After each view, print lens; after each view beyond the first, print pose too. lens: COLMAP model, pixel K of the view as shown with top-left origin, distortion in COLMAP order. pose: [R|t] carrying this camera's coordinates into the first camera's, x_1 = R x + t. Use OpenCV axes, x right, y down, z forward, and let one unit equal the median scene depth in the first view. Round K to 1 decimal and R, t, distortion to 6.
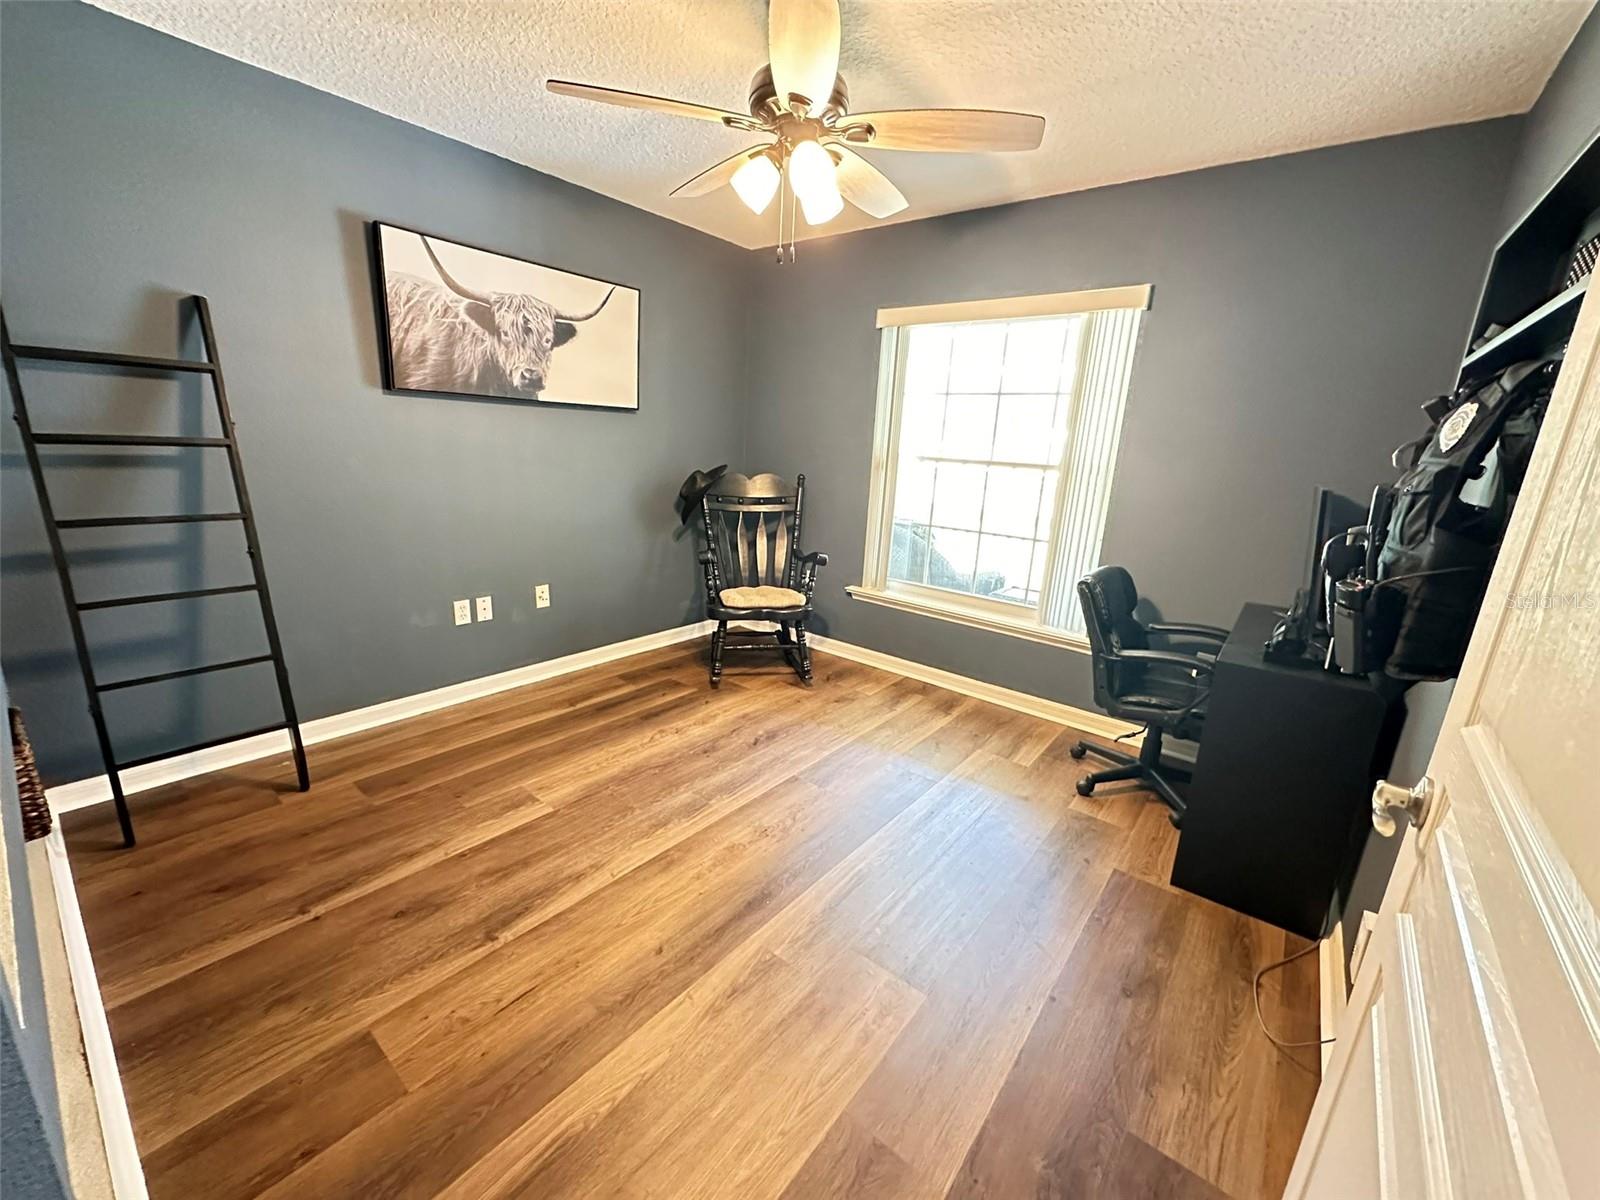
lens RADIAL K [[638.0, 0, 800.0], [0, 638.0, 600.0], [0, 0, 1]] dist [-0.000422, 0.000143]
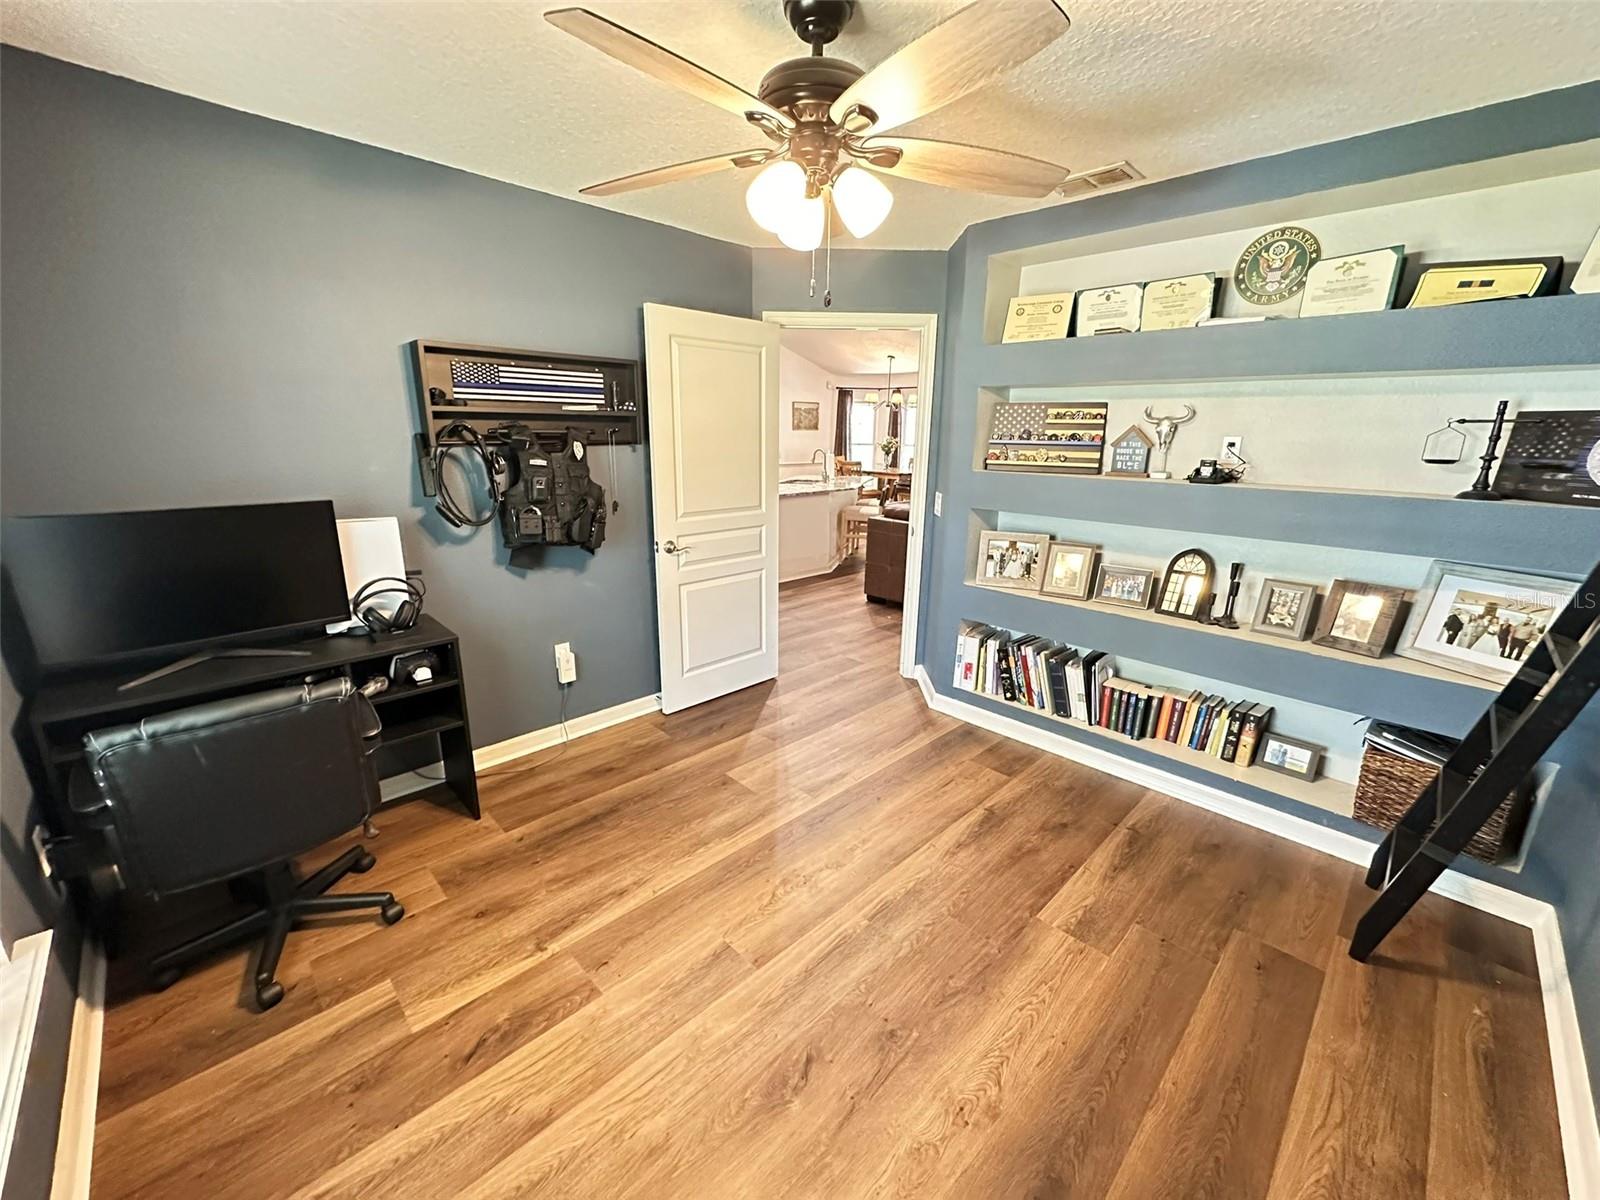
lens RADIAL K [[638.0, 0, 800.0], [0, 638.0, 600.0], [0, 0, 1]] dist [-0.000422, 0.000143]
pose [[-0.990567, -0.100302, 0.093360, -0.099644], [-0.040468, 0.865069, 0.500019, -0.539798], [-0.130915, 0.491524, -0.860968, 1.735153]]
